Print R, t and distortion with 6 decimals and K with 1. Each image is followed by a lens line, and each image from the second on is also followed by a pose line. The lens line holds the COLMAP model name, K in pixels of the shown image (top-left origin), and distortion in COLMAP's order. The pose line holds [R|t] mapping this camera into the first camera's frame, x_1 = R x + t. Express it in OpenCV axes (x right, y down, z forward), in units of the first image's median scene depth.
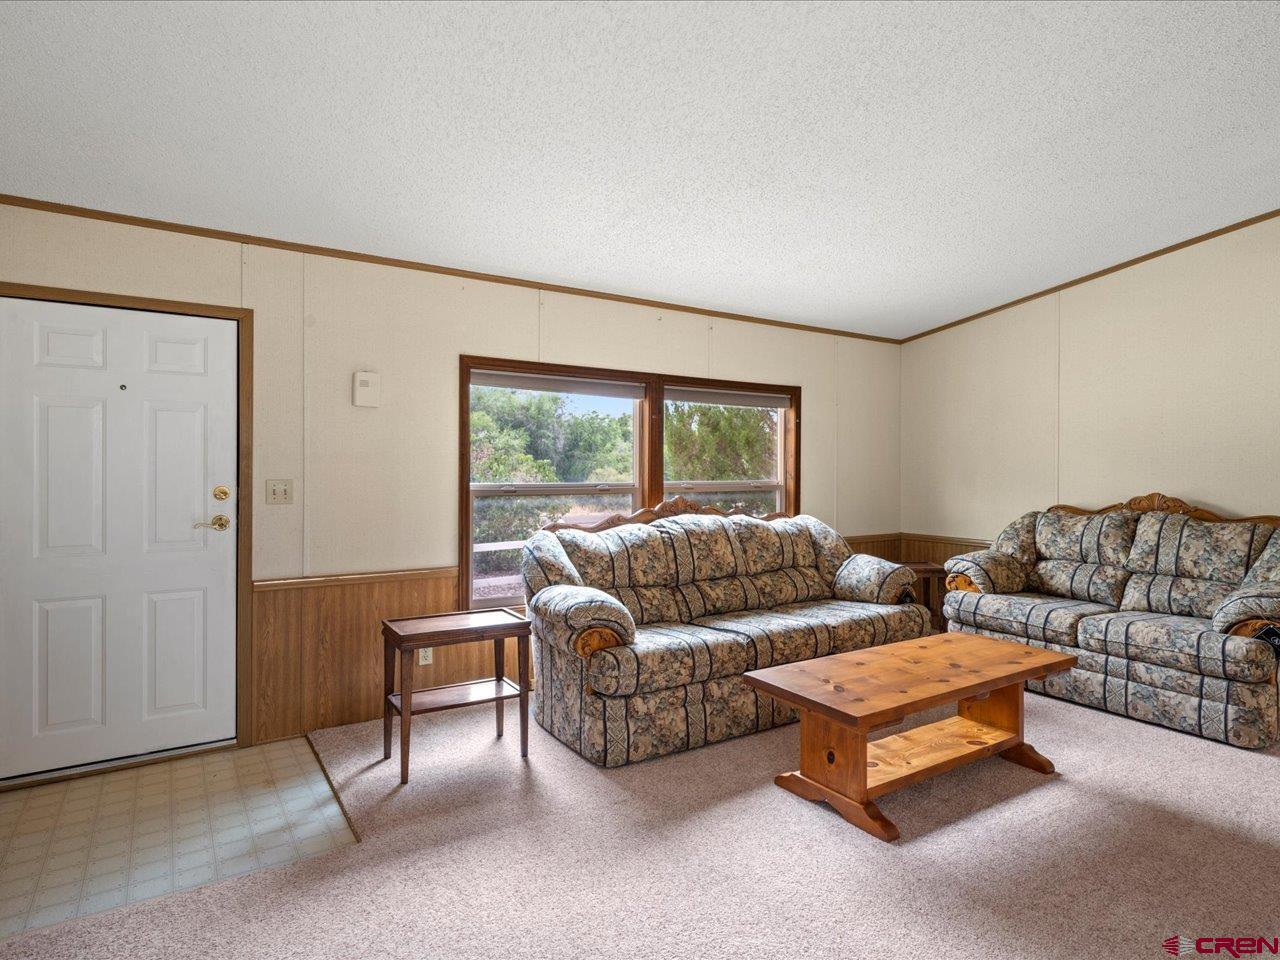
lens RADIAL K [[713.9, 0, 640.4], [0, 713.9, 469.0], [0, 0, 1]] dist [0.005645, 0.000041]
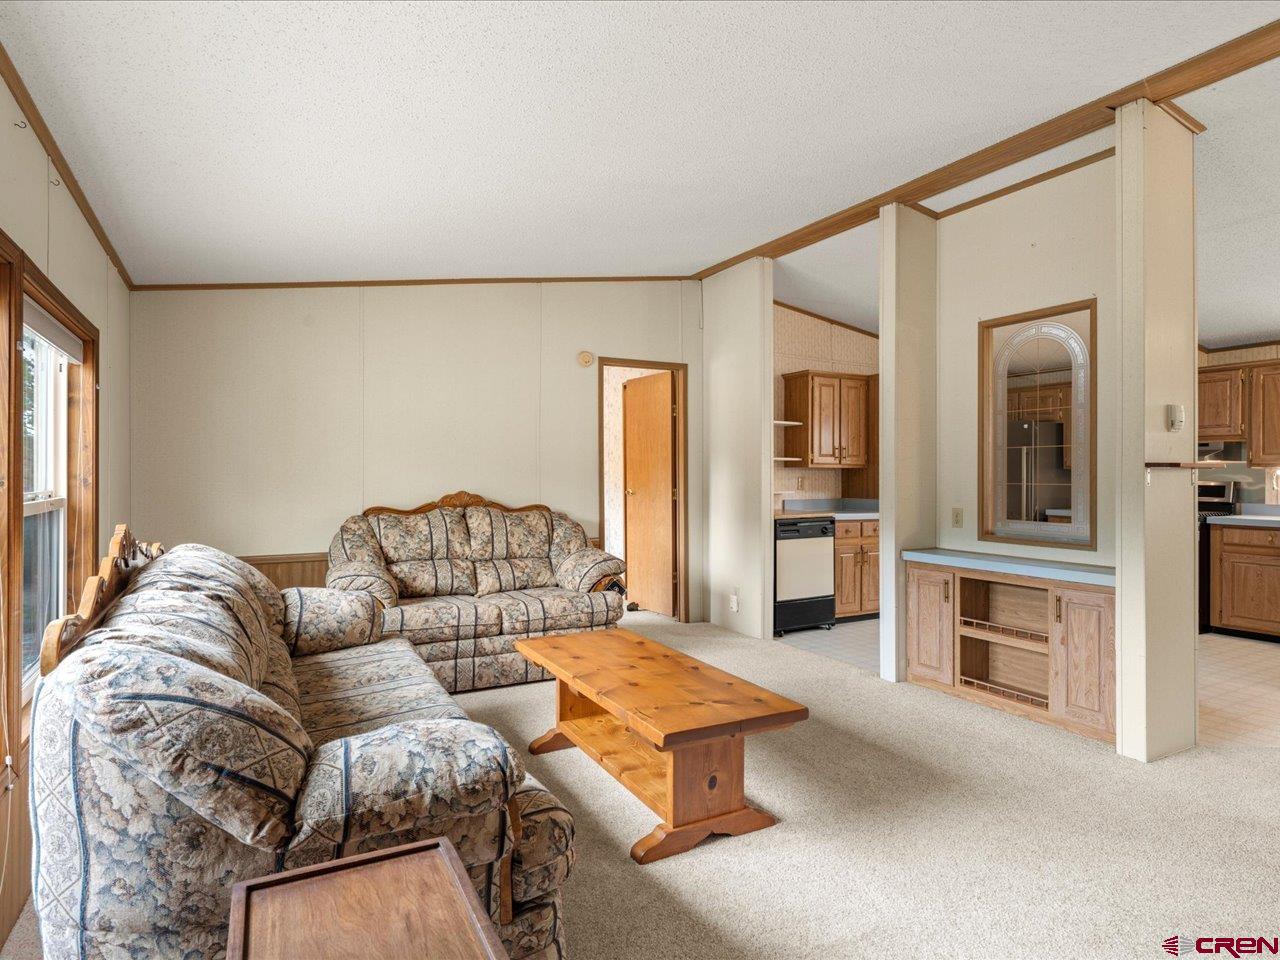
lens RADIAL K [[713.9, 0, 644.4], [0, 713.9, 473.7], [0, 0, 1]] dist [0.005645, 0.000041]
pose [[0.080160, -0.003210, 0.996777, -0.417575], [0.002905, 0.999991, 0.002987, 0.003197], [-0.996778, 0.002656, 0.080169, 0.649651]]
